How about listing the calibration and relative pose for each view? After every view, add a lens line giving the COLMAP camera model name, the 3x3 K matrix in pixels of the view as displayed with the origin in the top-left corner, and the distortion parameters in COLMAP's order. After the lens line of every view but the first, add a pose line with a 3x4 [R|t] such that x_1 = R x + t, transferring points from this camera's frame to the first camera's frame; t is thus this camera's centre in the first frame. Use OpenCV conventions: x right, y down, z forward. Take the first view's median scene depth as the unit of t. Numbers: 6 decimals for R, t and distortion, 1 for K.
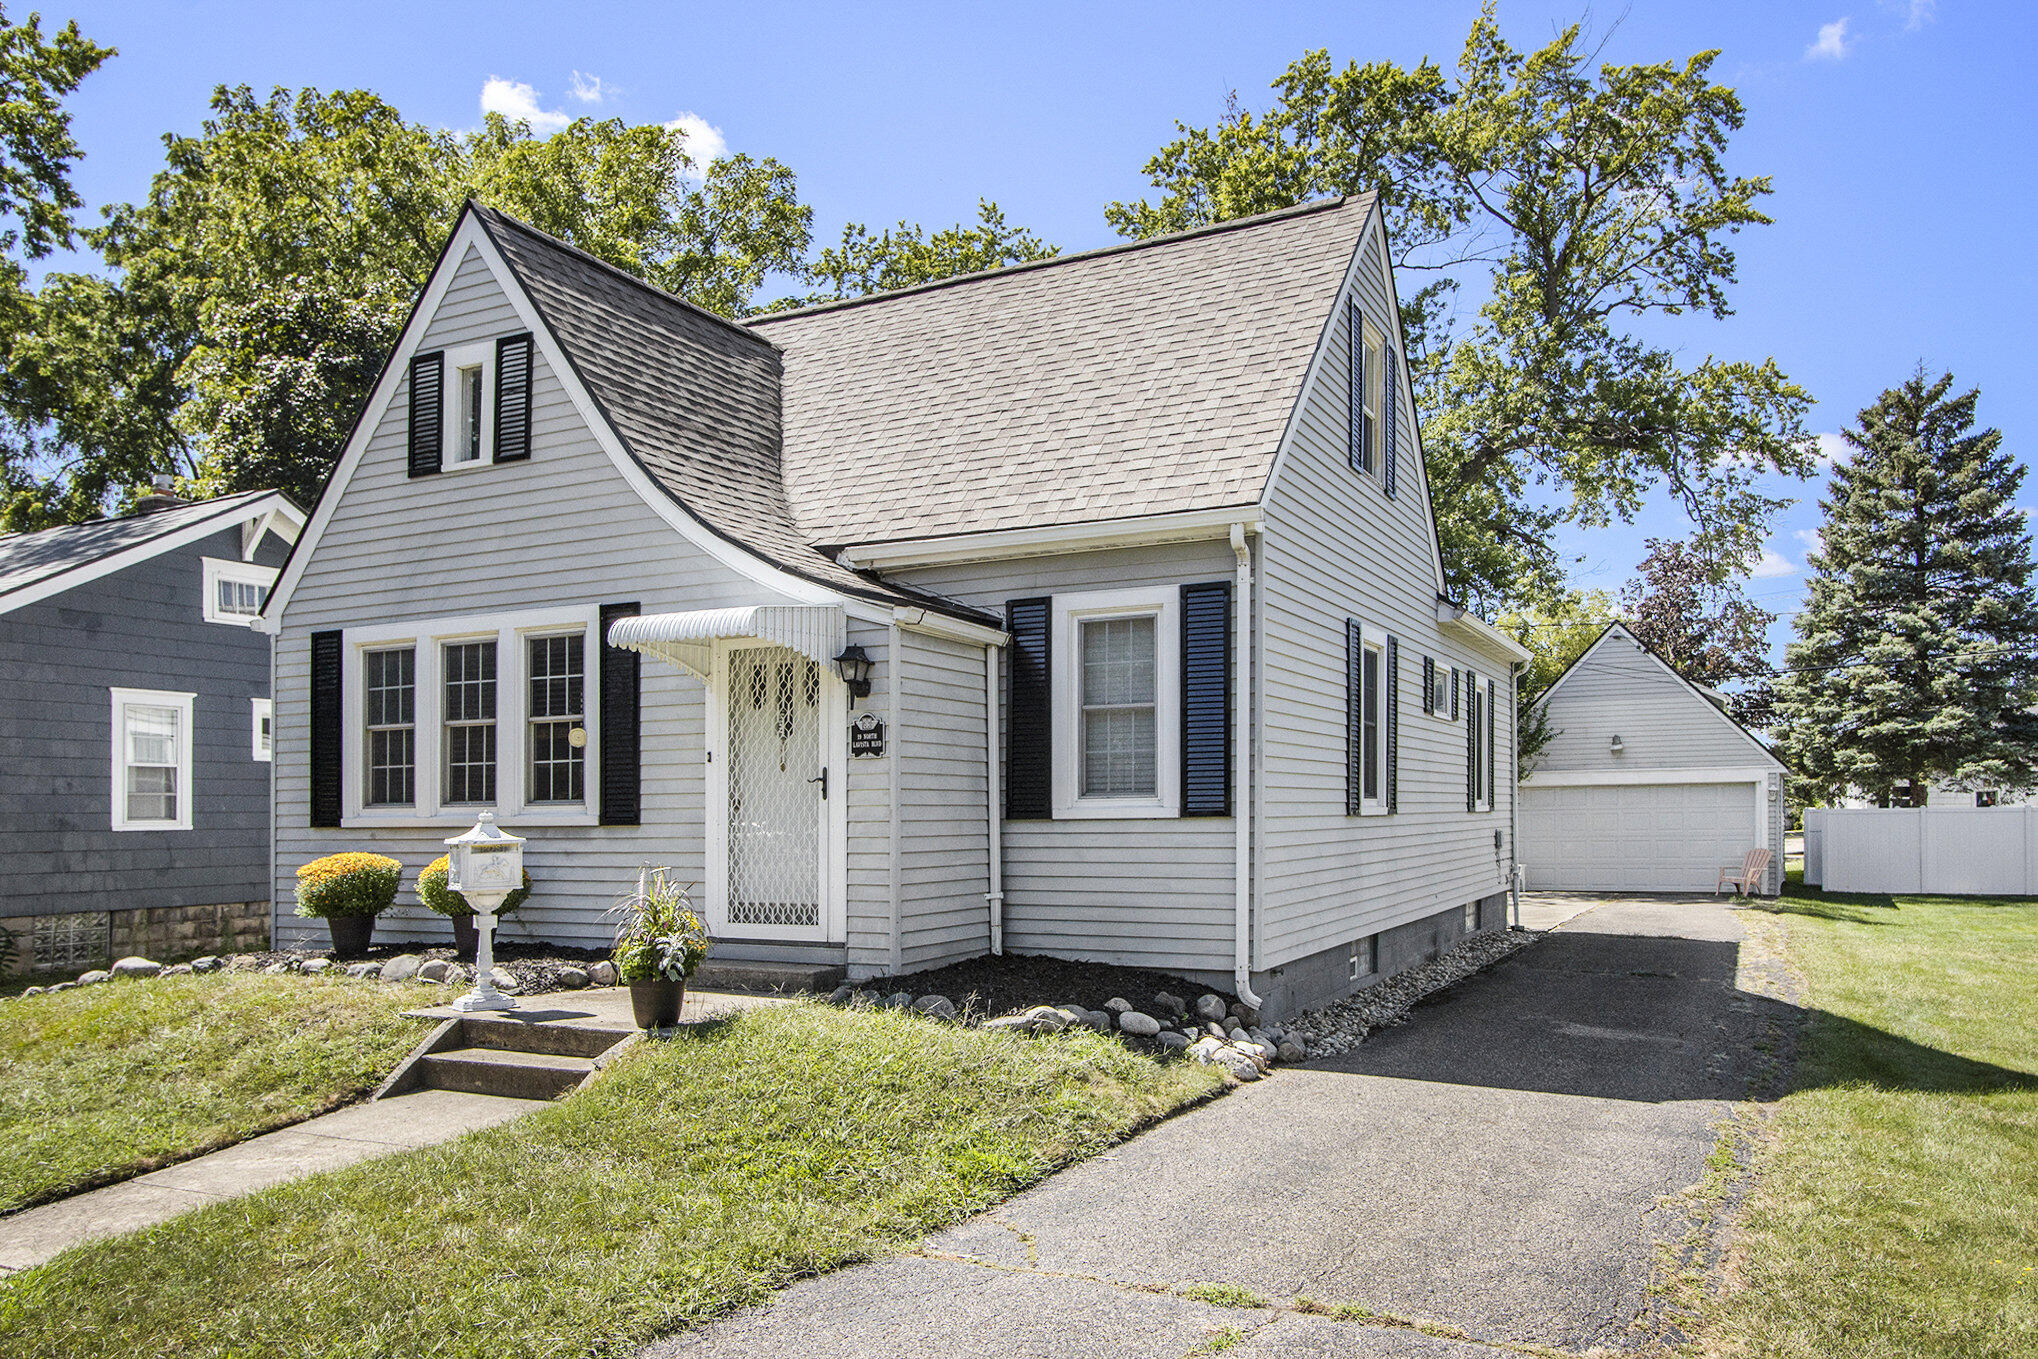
lens RADIAL K [[1446.3, 0, 992.1], [0, 1446.3, 826.8], [0, 0, 1]] dist [0.001189, 0.008901]
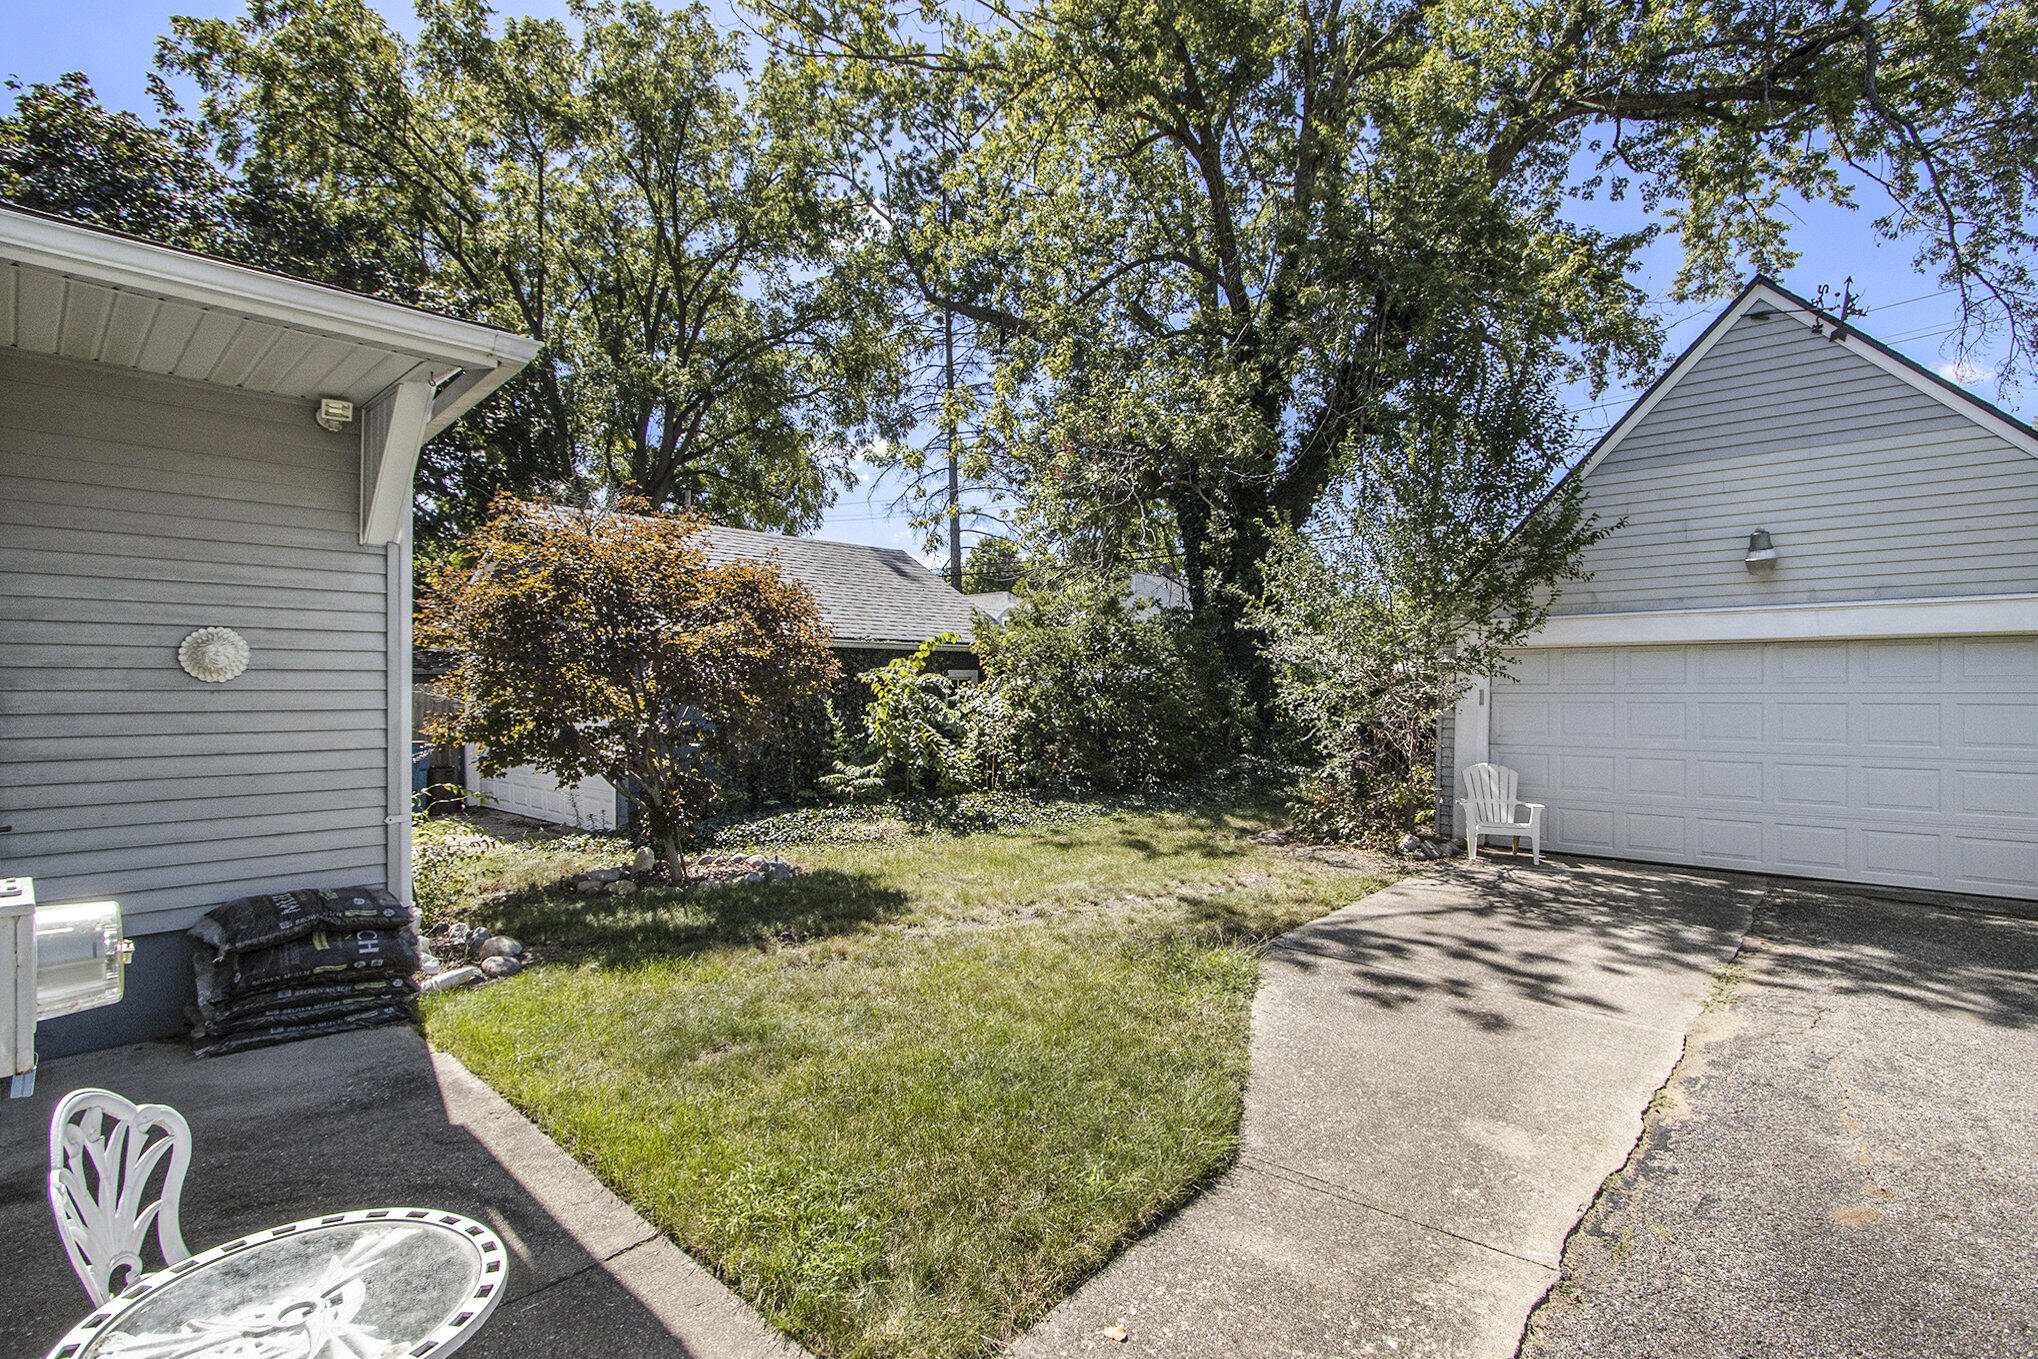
lens RADIAL K [[956.9, 0, 1029.1], [0, 956.9, 666.8], [0, 0, 1]] dist [-0.002646, 0.001086]
pose [[0.970857, 0.004571, -0.239617, 0.327940], [-0.010522, 0.999667, -0.023562, -0.013048], [0.239429, 0.025397, 0.970582, 0.764540]]
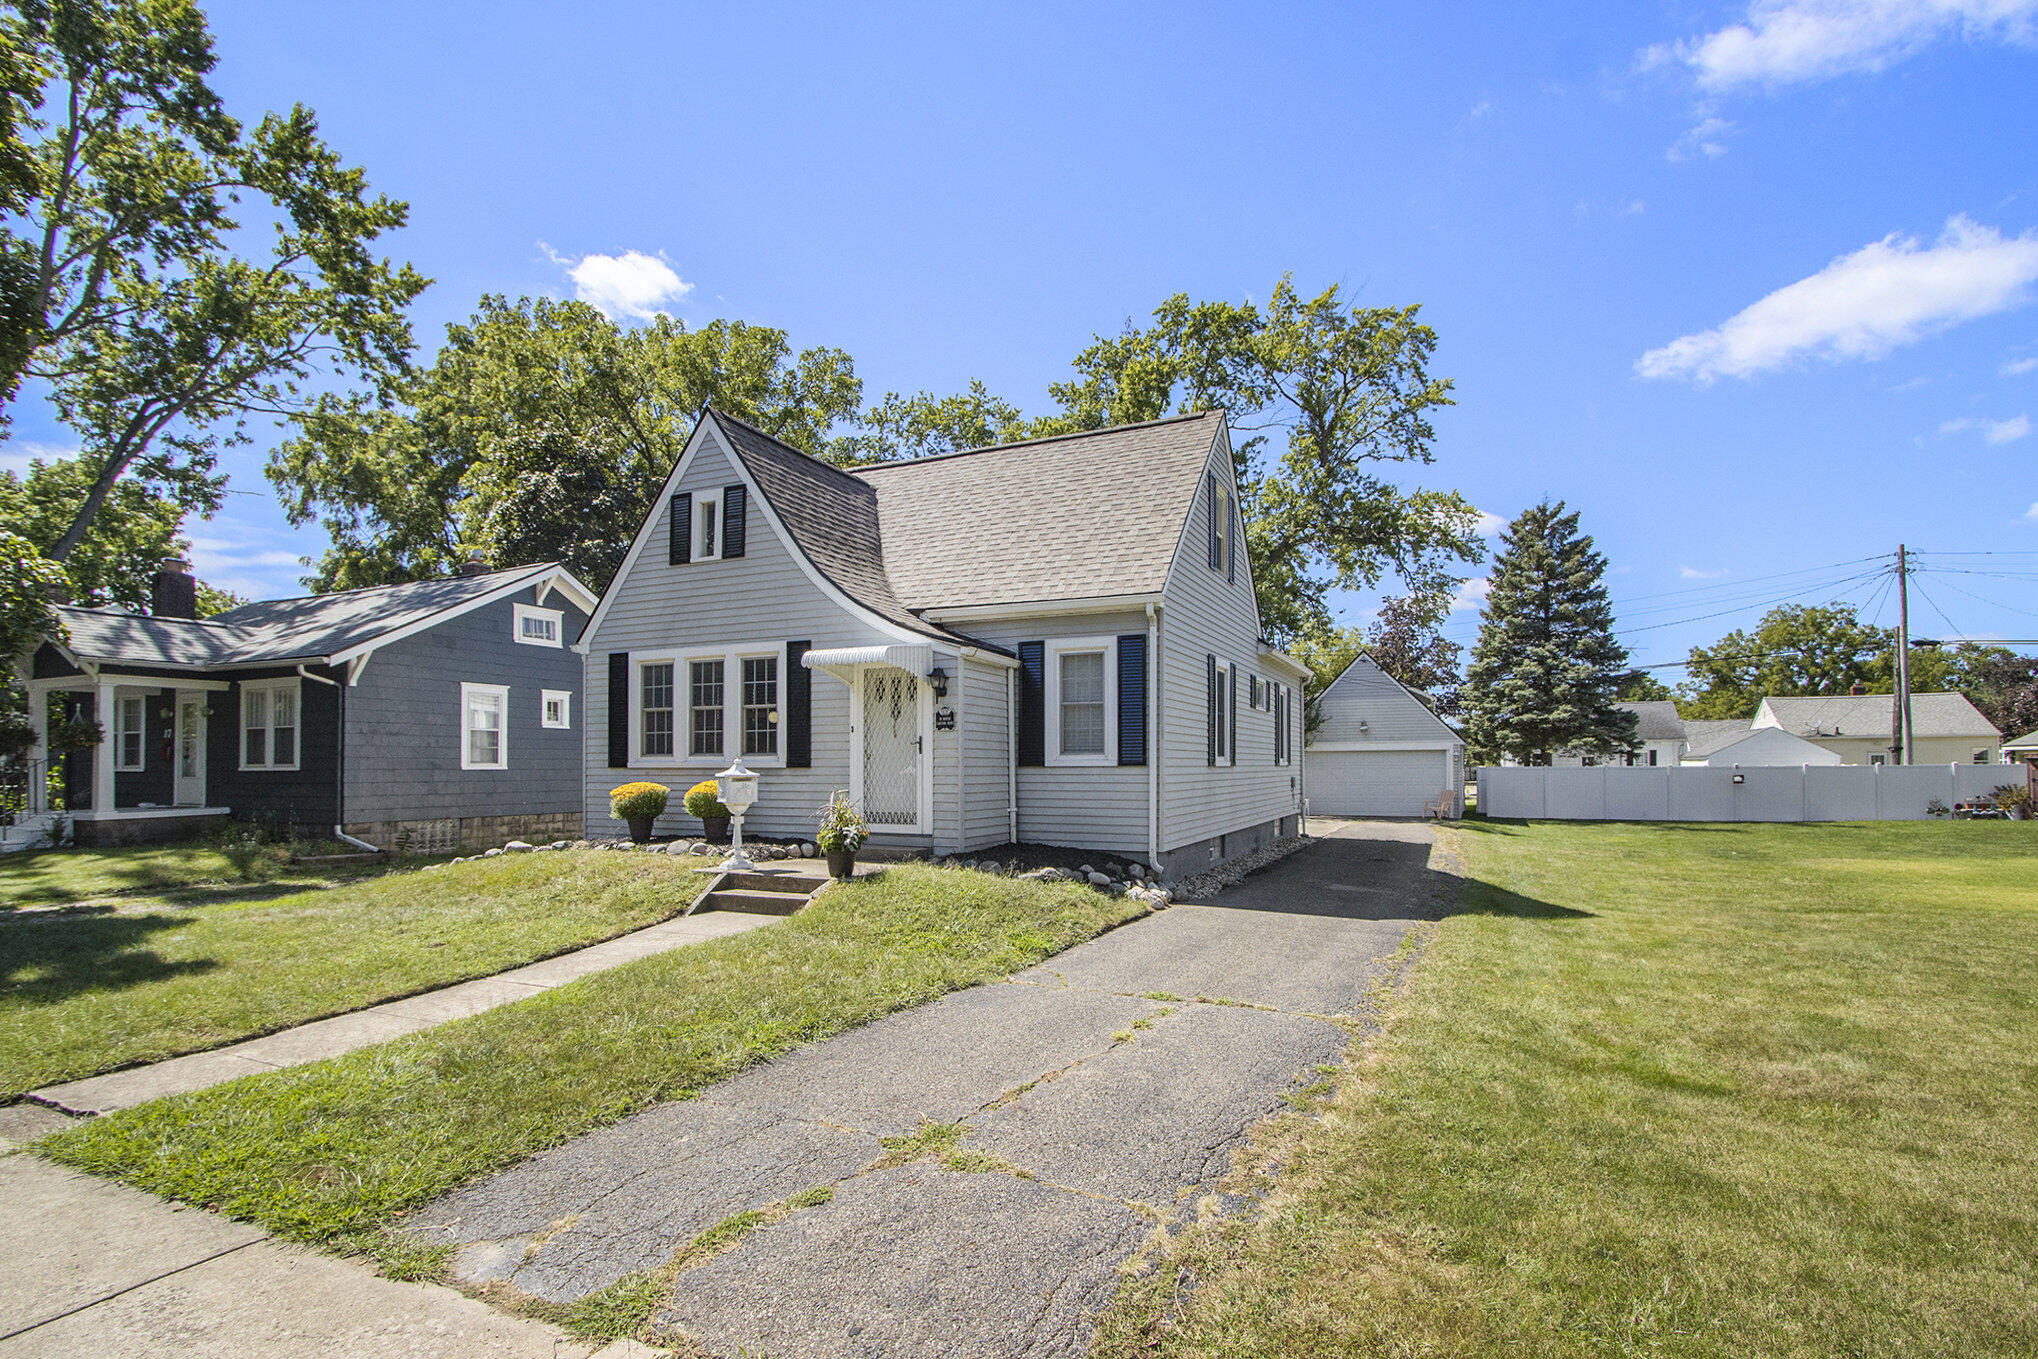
lens RADIAL K [[956.9, 0, 1011.7], [0, 956.9, 740.5], [0, 0, 1]] dist [-0.002646, 0.001086]
pose [[0.998668, 0.010124, 0.050601, -0.023802], [-0.008289, 0.999305, -0.036356, 0.002420], [-0.050934, 0.035888, 0.998057, -0.067612]]
